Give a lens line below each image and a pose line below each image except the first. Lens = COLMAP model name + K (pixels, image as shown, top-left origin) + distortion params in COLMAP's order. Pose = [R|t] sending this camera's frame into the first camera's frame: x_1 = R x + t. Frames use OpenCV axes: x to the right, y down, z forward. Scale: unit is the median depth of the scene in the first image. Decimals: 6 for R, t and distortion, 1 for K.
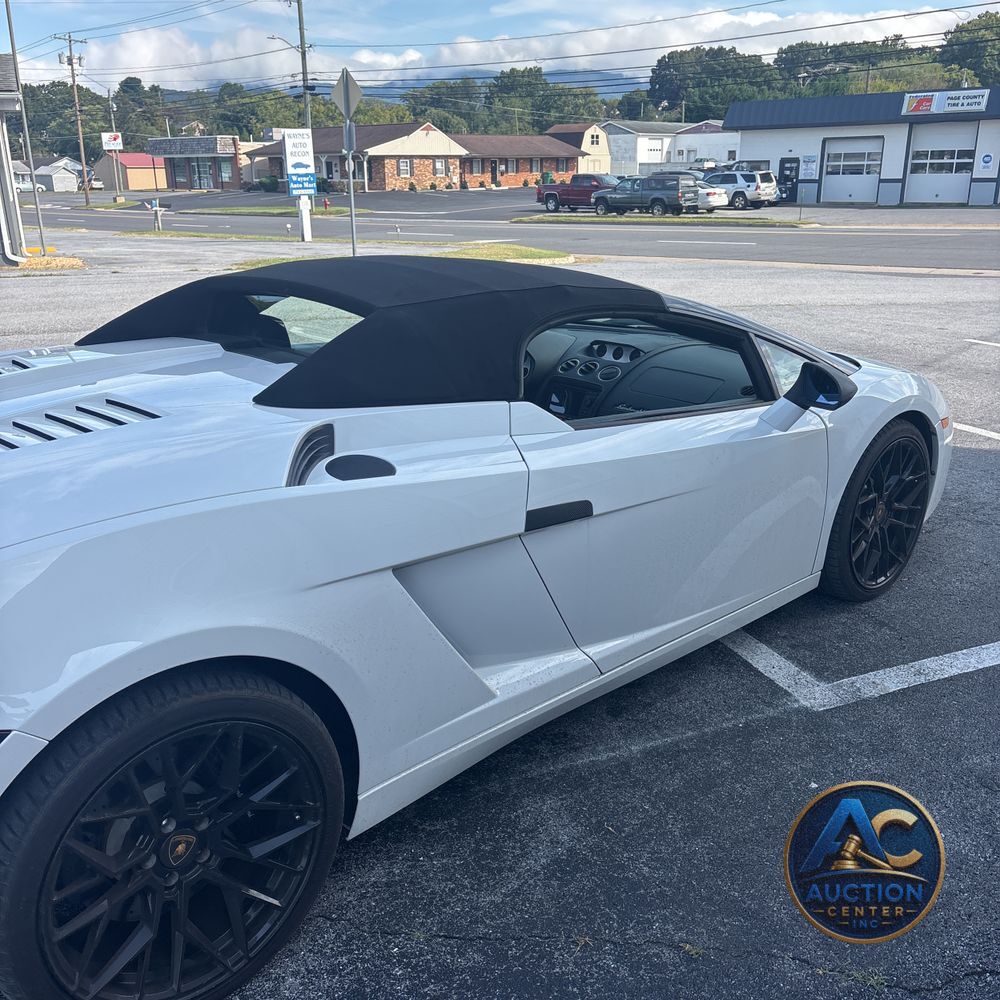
lens RADIAL K [[1008.2, 0, 493.2], [0, 1008.2, 503.1], [0, 0, 1]] dist [0.025742, 0.000000]
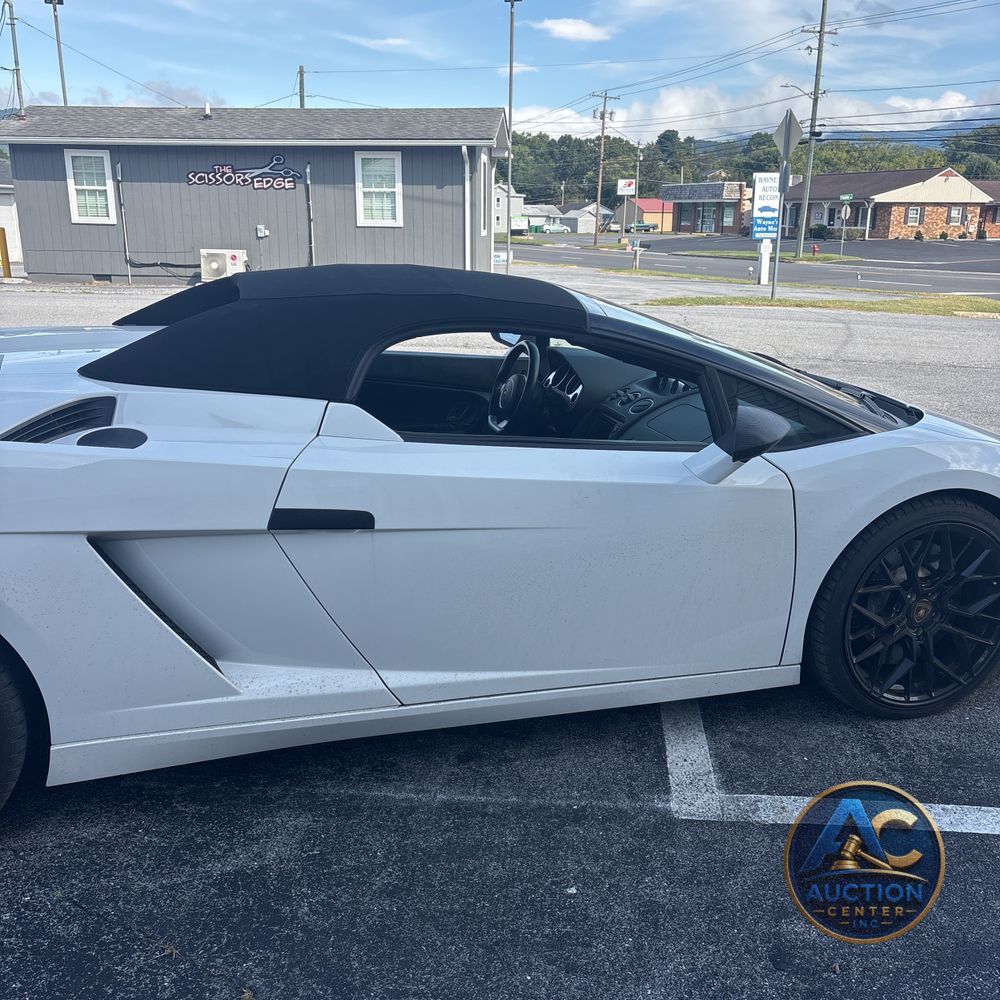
lens RADIAL K [[1008.2, 0, 505.3], [0, 1008.2, 494.1], [0, 0, 1]] dist [0.025742, 0.000000]
pose [[0.888784, 0.140716, -0.436191, 0.030136], [-0.162592, 0.986607, -0.013018, -0.001362], [0.428517, 0.082491, 0.899760, 0.009798]]
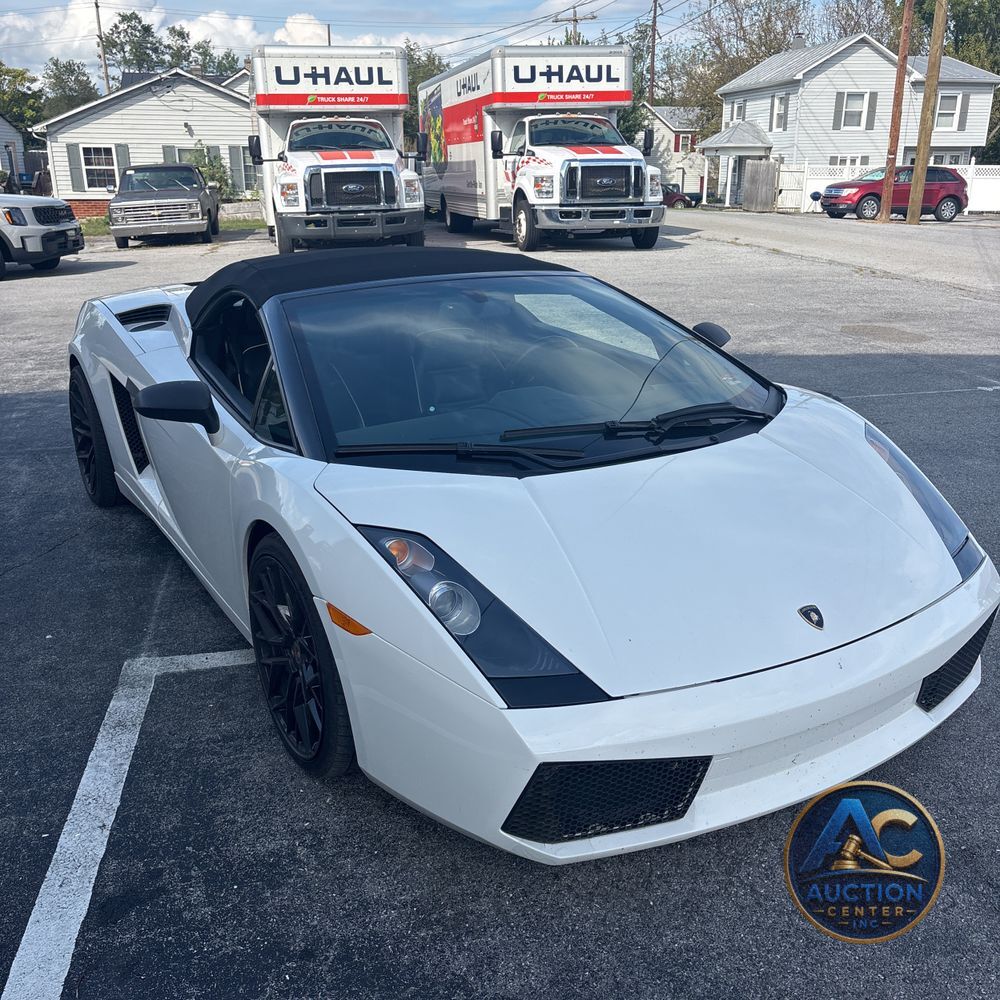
lens RADIAL K [[1008.2, 0, 495.3], [0, 1008.2, 506.8], [0, 0, 1]] dist [0.025742, 0.000000]
pose [[-0.212191, 0.322447, -0.922498, 0.070694], [-0.300160, 0.876856, 0.375536, -0.028637], [0.929989, 0.356583, -0.089275, 0.082428]]
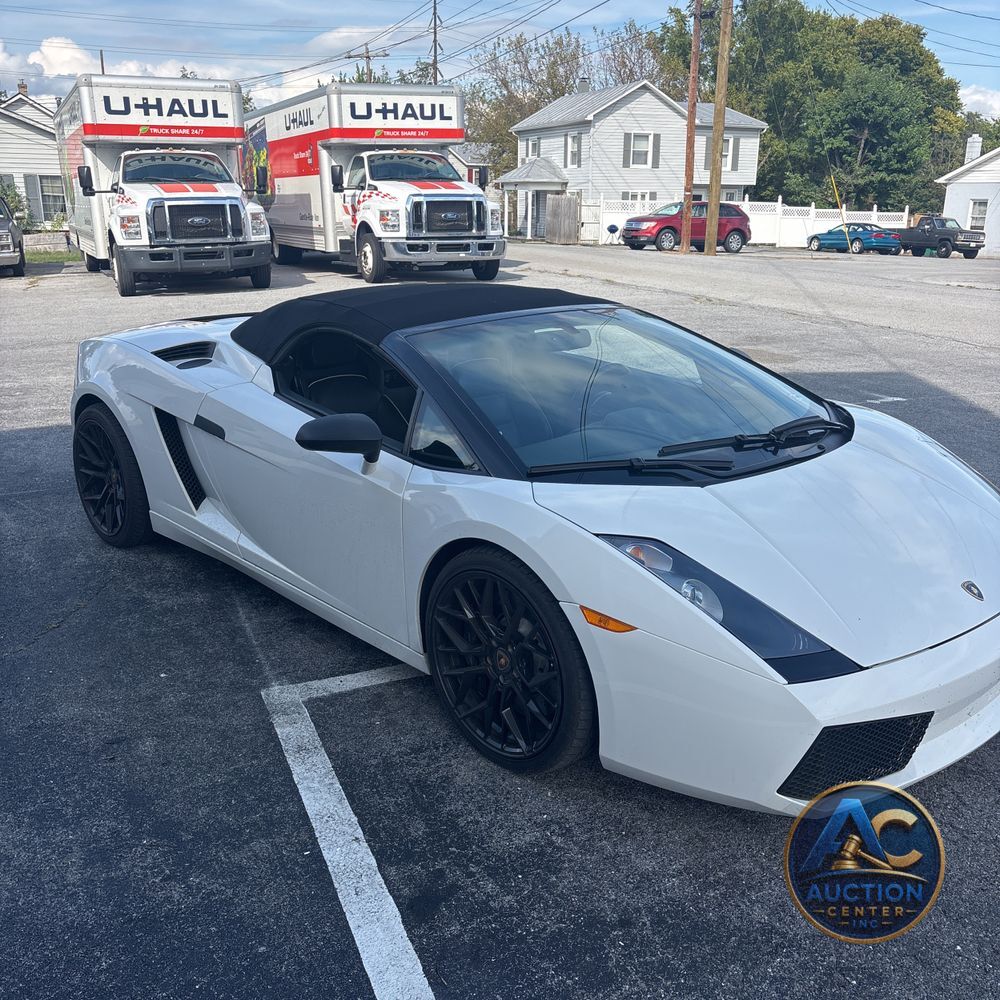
lens RADIAL K [[1008.2, 0, 495.0], [0, 1008.2, 497.2], [0, 0, 1]] dist [0.025742, 0.000000]
pose [[-0.015739, 0.293356, -0.955874, 0.077981], [-0.315469, 0.905706, 0.283154, -0.023254], [0.948805, 0.306006, 0.078290, 0.063391]]
